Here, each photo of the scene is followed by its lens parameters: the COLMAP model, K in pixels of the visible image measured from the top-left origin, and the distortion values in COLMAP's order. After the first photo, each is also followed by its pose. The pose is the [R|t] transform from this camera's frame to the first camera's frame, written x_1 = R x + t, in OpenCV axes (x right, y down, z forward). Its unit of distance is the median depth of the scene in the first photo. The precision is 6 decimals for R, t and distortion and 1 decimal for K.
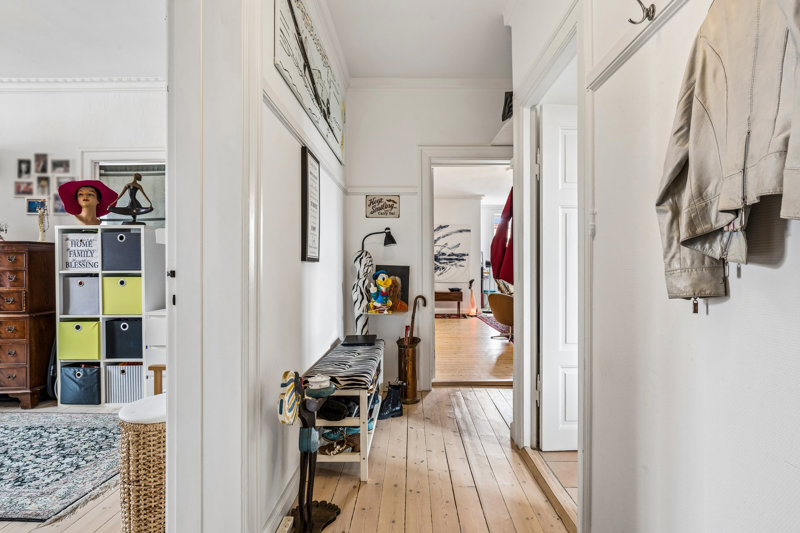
lens RADIAL K [[402.4, 0, 405.4], [0, 402.4, 264.1], [0, 0, 1]] dist [-0.002995, -0.000446]
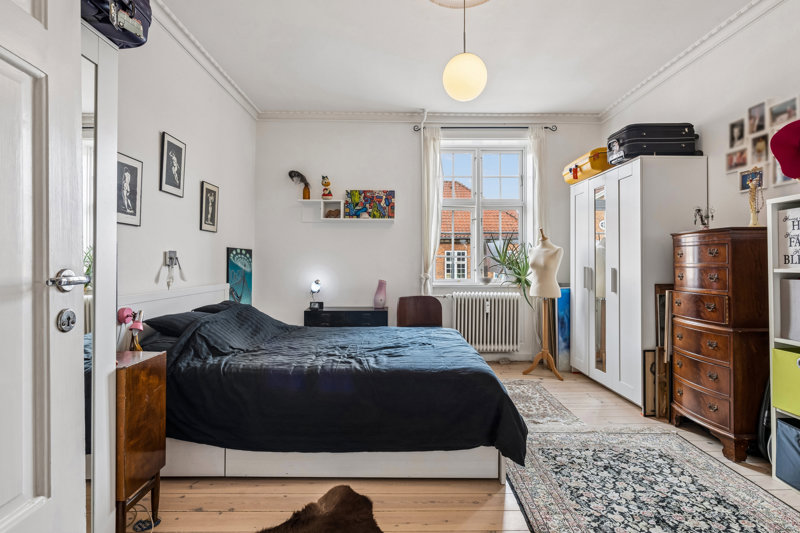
lens RADIAL K [[402.4, 0, 405.4], [0, 402.4, 264.1], [0, 0, 1]] dist [-0.002995, -0.000446]
pose [[0.035311, 0.000482, -0.999376, -0.235604], [0.009544, 0.999954, 0.000820, 0.002994], [0.999331, -0.009567, 0.035305, 0.381322]]
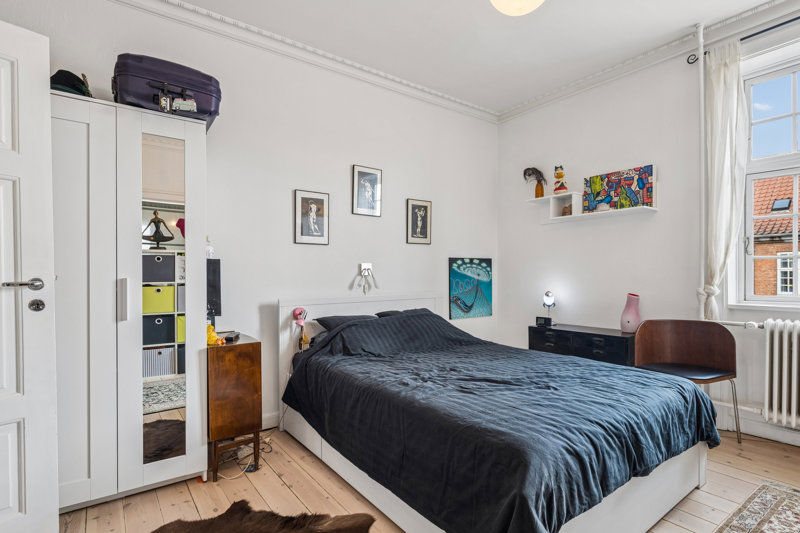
lens RADIAL K [[410.4, 0, 401.7], [0, 410.4, 278.7], [0, 0, 1]] dist [0.000297, -0.000009]
pose [[-0.794548, 0.011758, -0.607087, -0.502731], [0.014372, 0.999897, 0.000557, 0.010028], [0.607031, -0.008282, -0.794635, 0.731974]]
